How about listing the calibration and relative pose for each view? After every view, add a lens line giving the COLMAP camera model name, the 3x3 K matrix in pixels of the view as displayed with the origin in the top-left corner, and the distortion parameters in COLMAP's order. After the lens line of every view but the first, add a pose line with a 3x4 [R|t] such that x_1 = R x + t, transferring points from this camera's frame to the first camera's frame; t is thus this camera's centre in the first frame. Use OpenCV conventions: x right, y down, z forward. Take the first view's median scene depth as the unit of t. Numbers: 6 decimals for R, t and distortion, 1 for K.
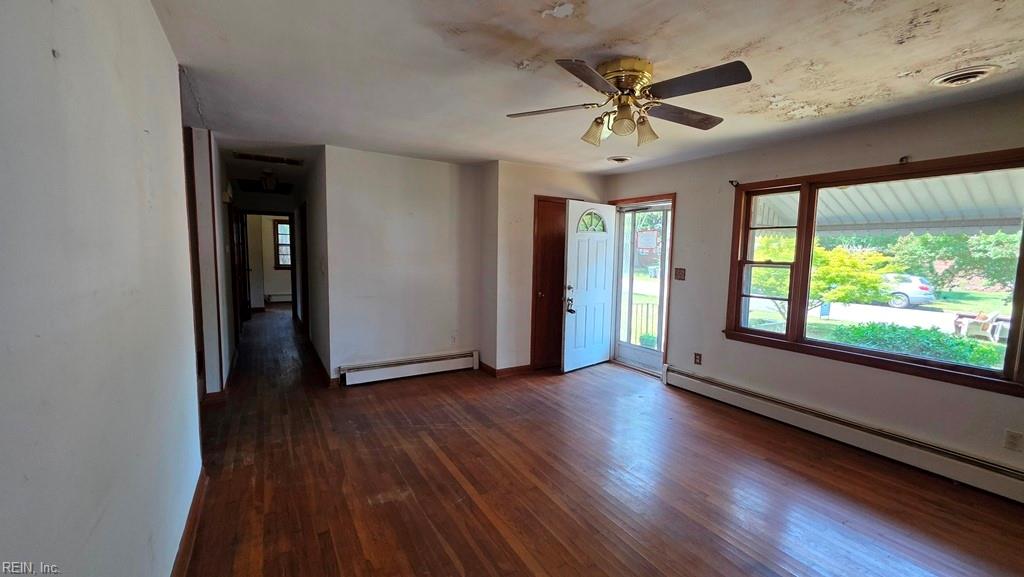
lens RADIAL K [[411.9, 0, 514.5], [0, 411.9, 288.2], [0, 0, 1]] dist [0.003607, 0.000262]
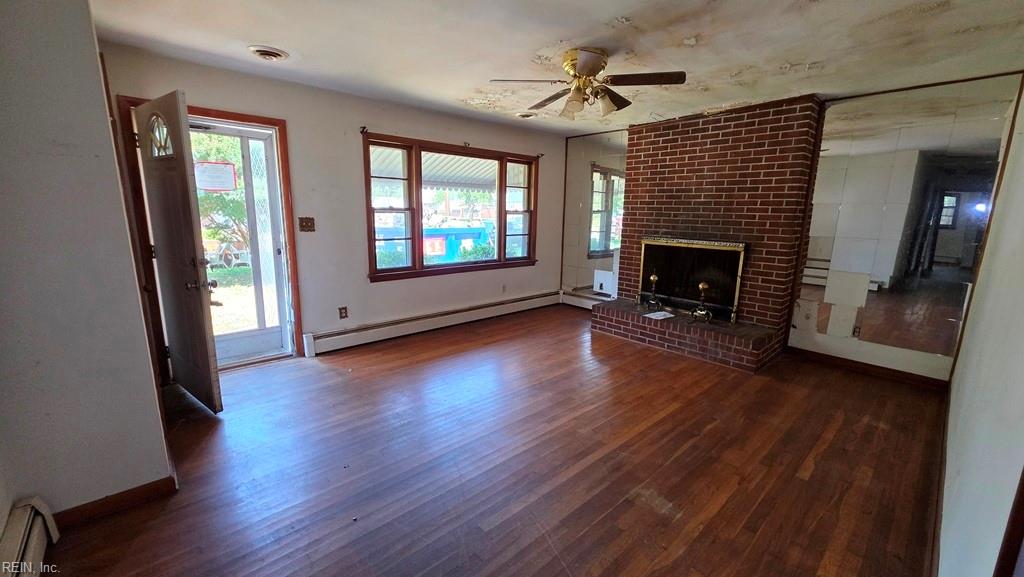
lens RADIAL K [[411.9, 0, 515.5], [0, 411.9, 291.1], [0, 0, 1]] dist [0.003607, 0.000262]
pose [[-0.200683, -0.213176, 0.956181, -0.613072], [0.063689, 0.971134, 0.229877, -0.081507], [-0.977584, 0.107030, -0.181313, 0.889175]]
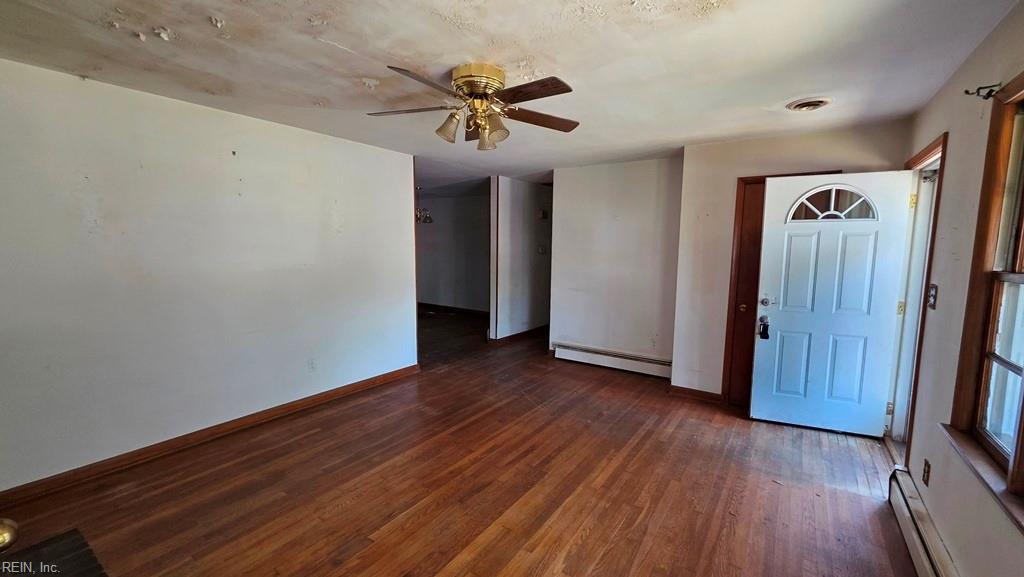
lens RADIAL K [[411.9, 0, 520.8], [0, 411.9, 289.4], [0, 0, 1]] dist [0.003607, 0.000262]
pose [[0.424856, 0.083204, -0.901429, 0.758593], [-0.083535, 0.995122, 0.052481, -0.032924], [0.901399, 0.053004, 0.429734, 0.400285]]
